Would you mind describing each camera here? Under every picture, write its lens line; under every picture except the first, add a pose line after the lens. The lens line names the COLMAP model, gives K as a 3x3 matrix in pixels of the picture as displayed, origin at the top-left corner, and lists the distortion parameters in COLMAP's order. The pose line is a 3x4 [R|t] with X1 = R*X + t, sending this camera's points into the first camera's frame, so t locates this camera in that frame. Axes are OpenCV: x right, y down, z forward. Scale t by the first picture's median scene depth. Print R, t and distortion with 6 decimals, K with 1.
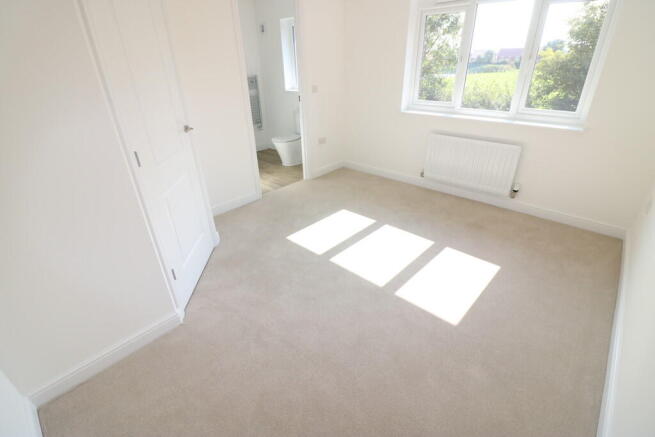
lens RADIAL K [[302.4, 0, 325.5], [0, 302.4, 210.9], [0, 0, 1]] dist [0.001933, -0.015195]
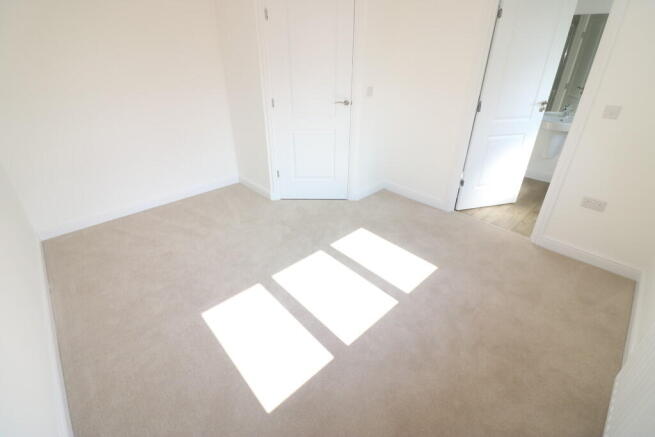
lens RADIAL K [[302.4, 0, 325.5], [0, 302.4, 210.9], [0, 0, 1]] dist [0.001933, -0.015195]
pose [[-0.066753, 0.483903, -0.872572, 0.751688], [-0.451587, 0.765173, 0.458890, -0.373867], [0.889726, 0.424674, 0.167447, 0.692661]]
